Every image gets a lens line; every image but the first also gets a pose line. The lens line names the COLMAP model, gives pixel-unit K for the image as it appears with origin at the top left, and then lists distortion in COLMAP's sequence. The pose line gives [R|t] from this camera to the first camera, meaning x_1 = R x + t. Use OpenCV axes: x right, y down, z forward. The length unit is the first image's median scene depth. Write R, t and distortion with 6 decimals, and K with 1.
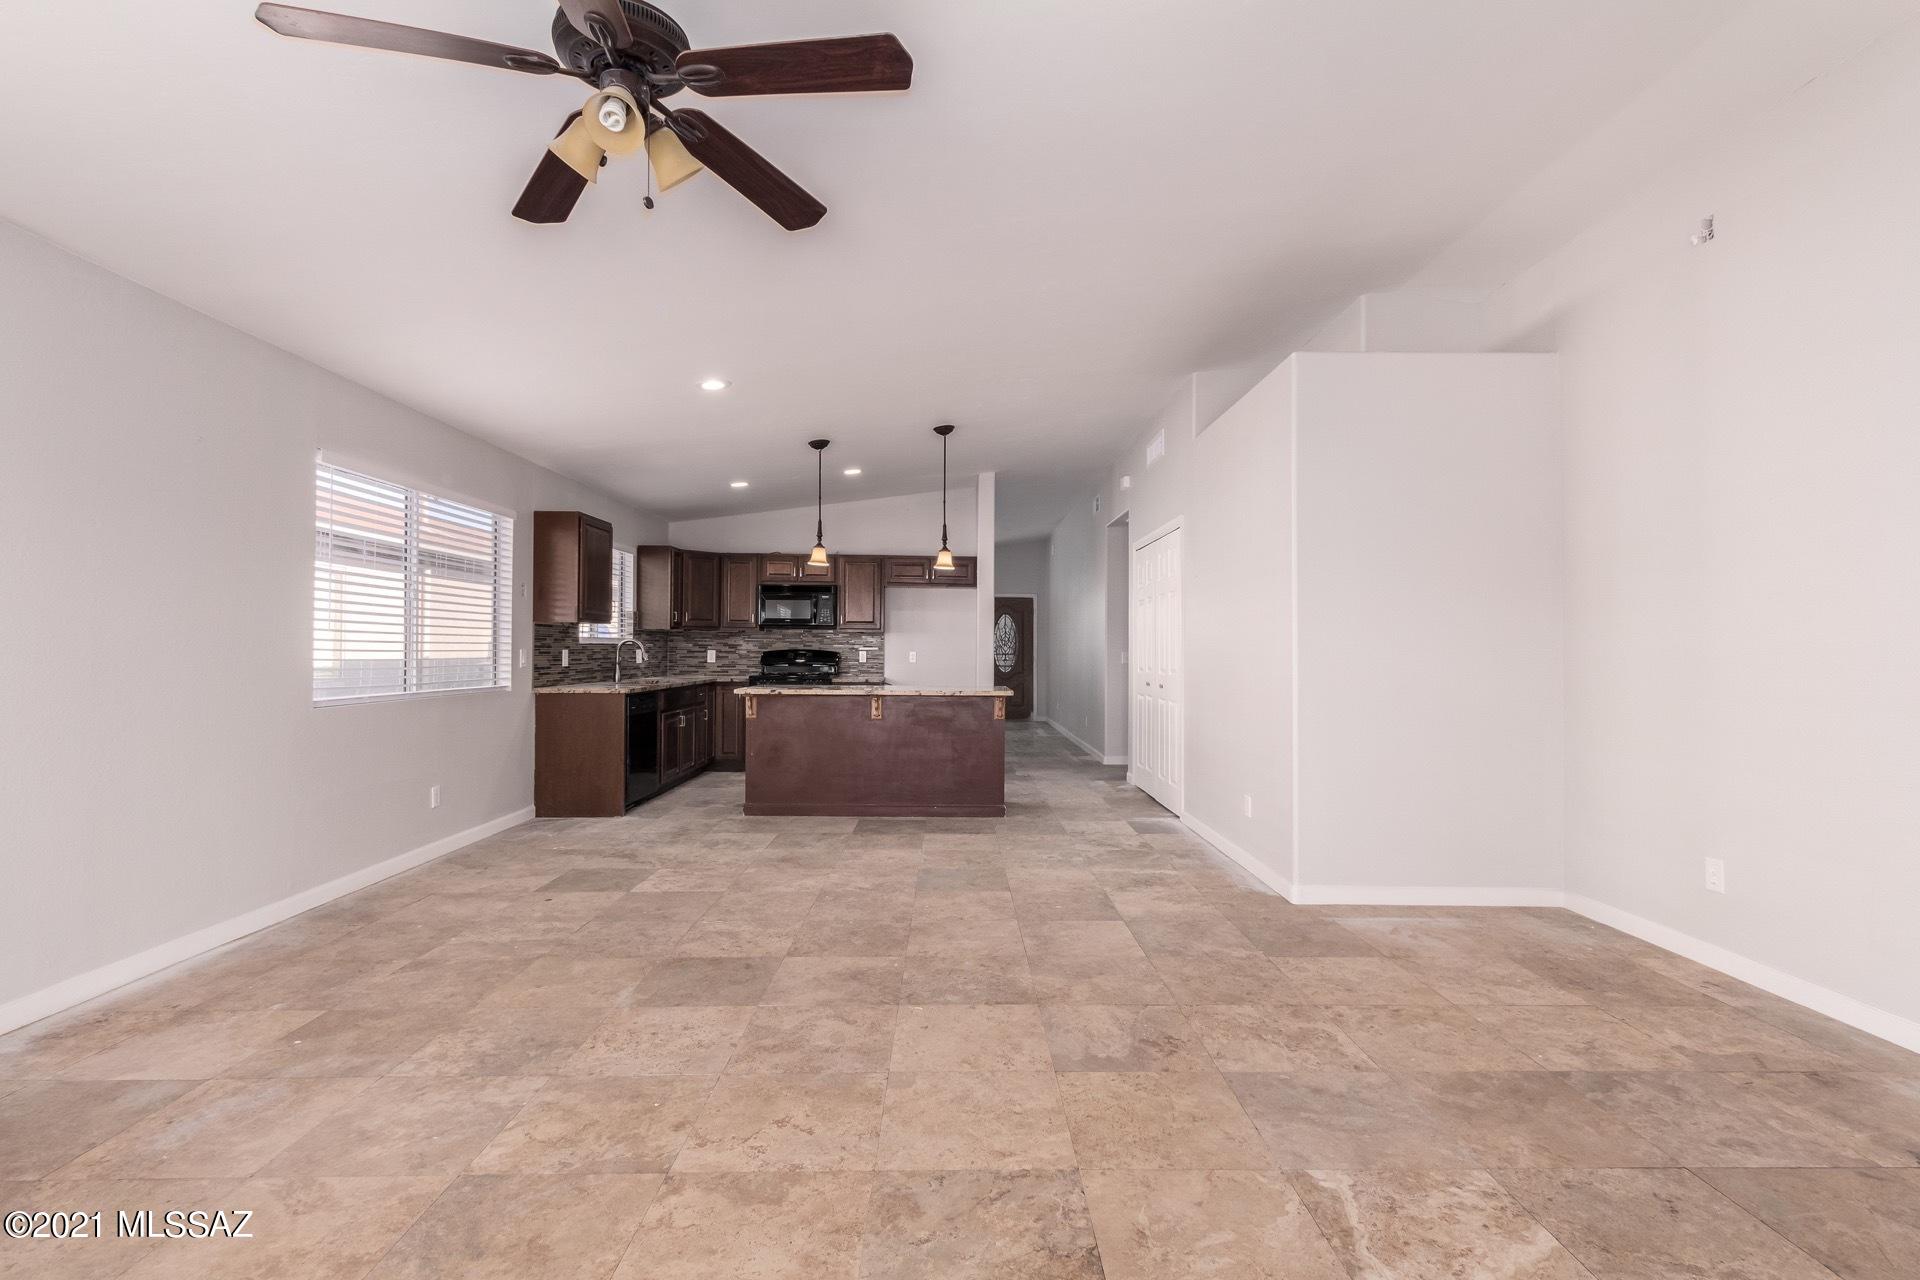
lens RADIAL K [[879.7, 0, 958.4], [0, 879.7, 642.2], [0, 0, 1]] dist [0.010986, -0.005195]
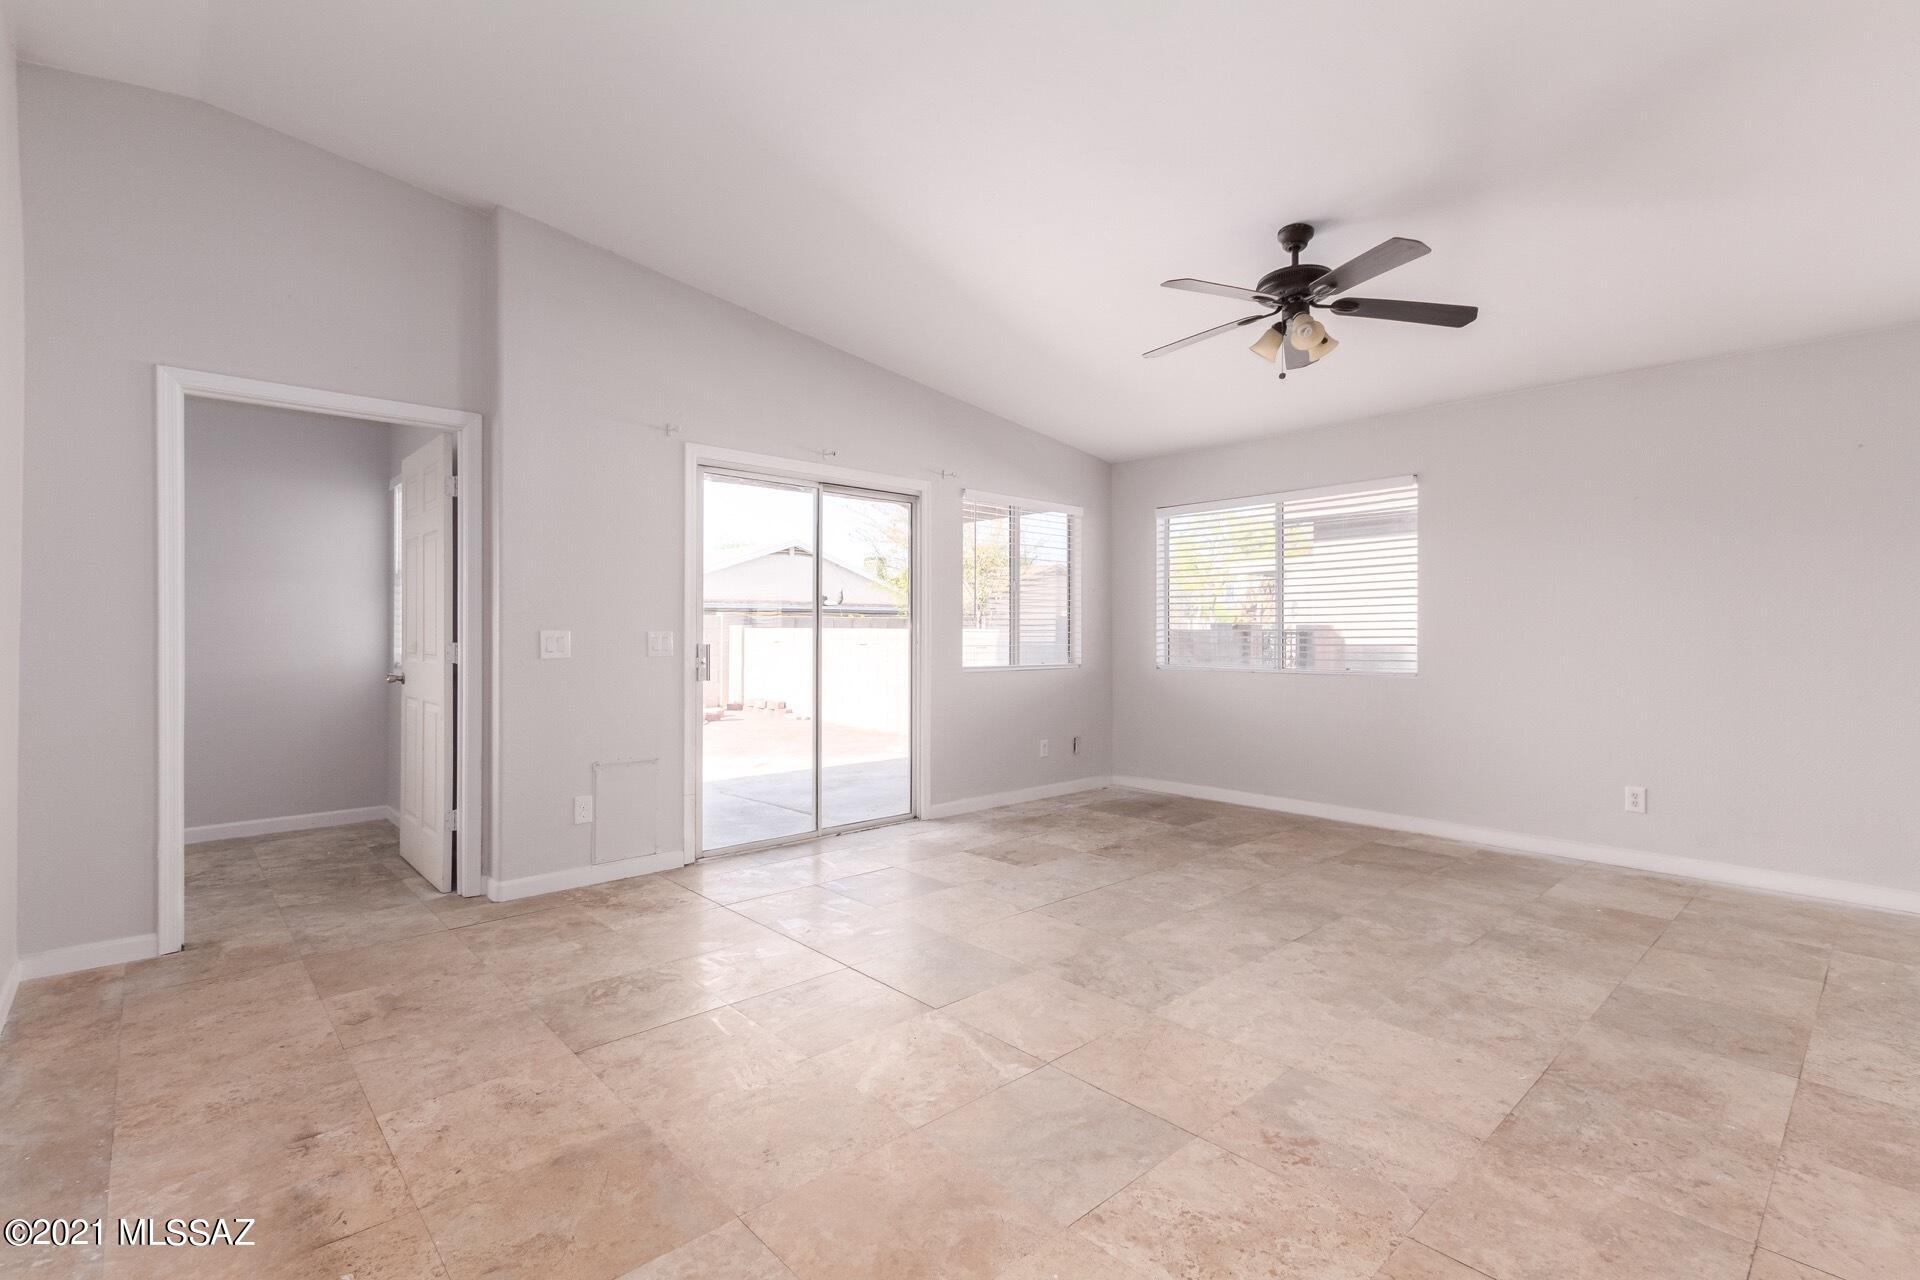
lens RADIAL K [[879.7, 0, 958.2], [0, 879.7, 619.6], [0, 0, 1]] dist [0.010986, -0.005195]
pose [[-0.743853, -0.013575, -0.668205, 0.937271], [0.002023, 0.999743, -0.022562, 0.020161], [0.668340, -0.018135, -0.743635, 1.351395]]
